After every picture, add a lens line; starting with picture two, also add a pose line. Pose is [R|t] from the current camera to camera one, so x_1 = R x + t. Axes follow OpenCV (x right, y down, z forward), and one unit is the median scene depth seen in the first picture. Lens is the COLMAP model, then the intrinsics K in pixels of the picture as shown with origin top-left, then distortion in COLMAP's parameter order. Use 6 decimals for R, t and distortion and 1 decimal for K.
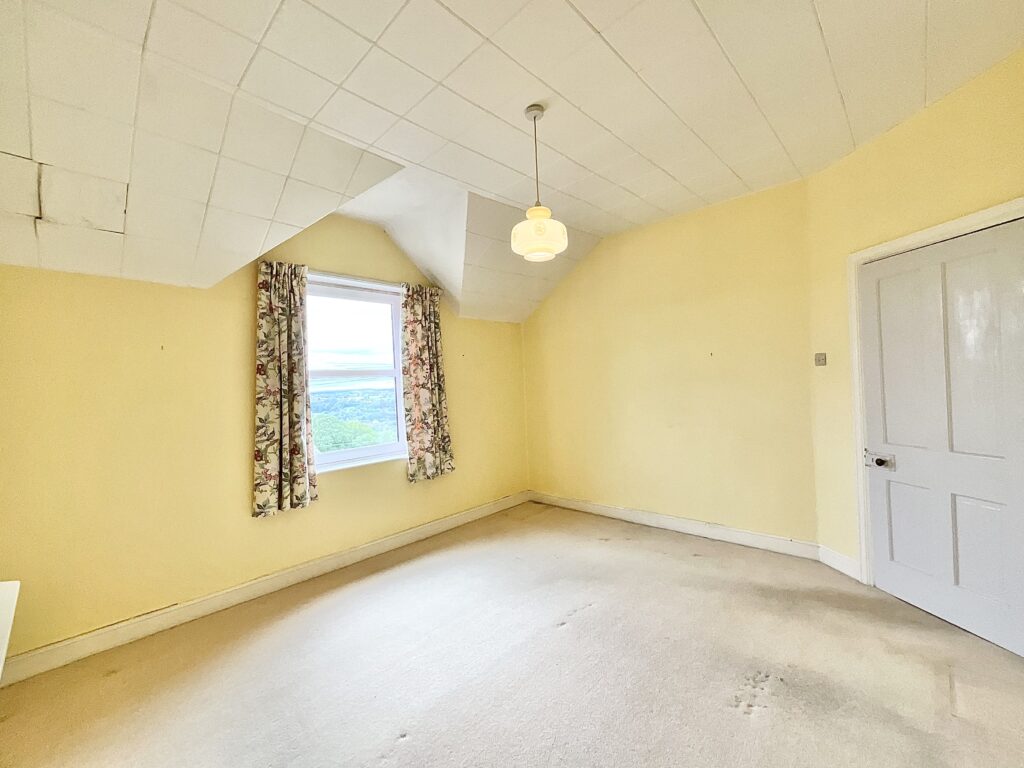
lens RADIAL K [[415.0, 0, 512.0], [0, 415.0, 384.0], [0, 0, 1]] dist [-0.001586, 0.000261]
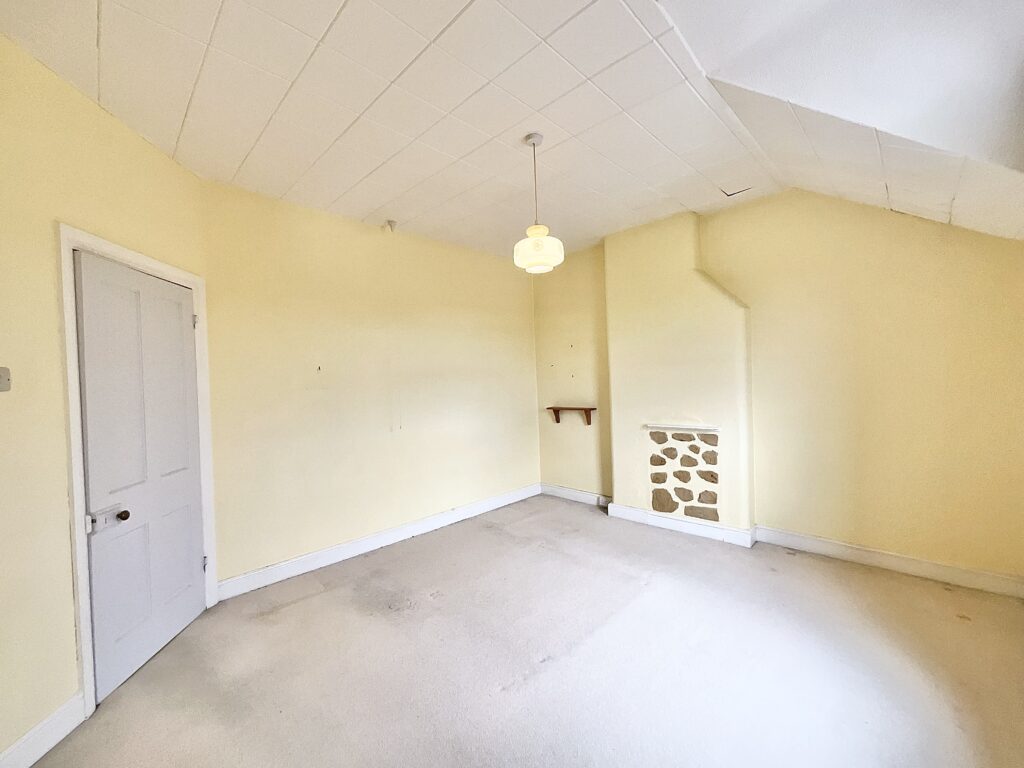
lens RADIAL K [[415.0, 0, 512.0], [0, 415.0, 384.0], [0, 0, 1]] dist [-0.001586, 0.000261]
pose [[-0.996018, 0.076276, 0.046153, 0.086771], [0.076784, 0.997004, 0.009321, -0.009170], [-0.045304, 0.012828, -0.998891, 1.646854]]
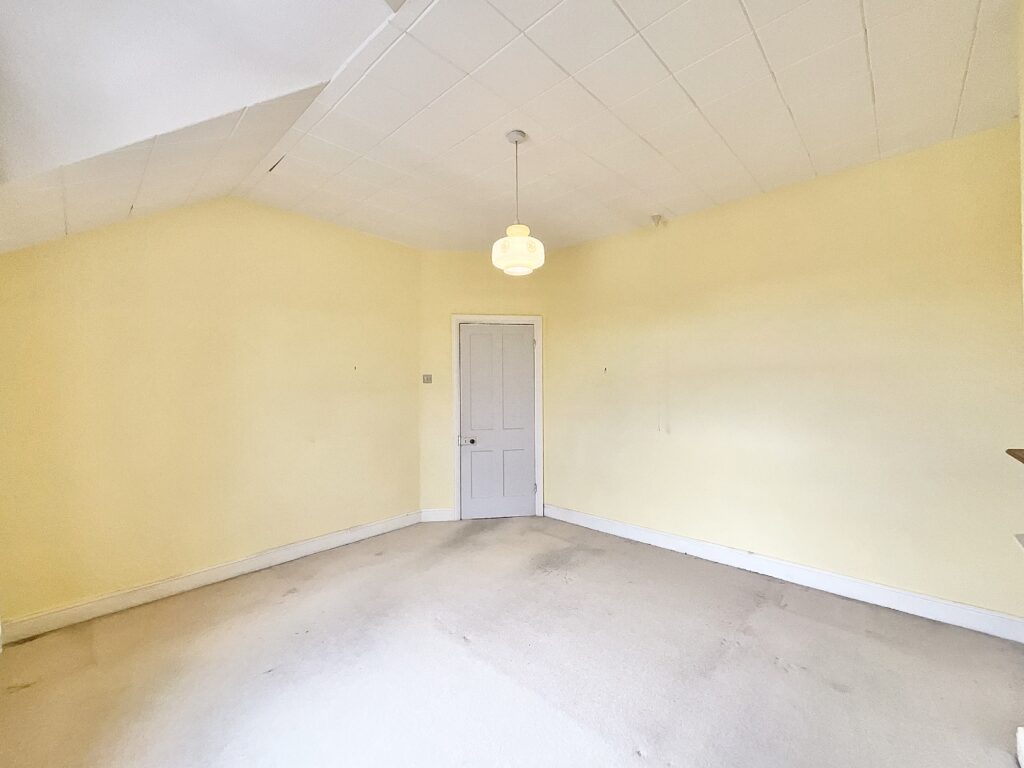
lens RADIAL K [[415.0, 0, 512.0], [0, 415.0, 384.0], [0, 0, 1]] dist [-0.001586, 0.000261]
pose [[0.015665, 0.041756, 0.999005, -0.777844], [0.008285, 0.999088, -0.041889, 0.024325], [-0.999843, 0.008933, 0.015305, 0.766302]]
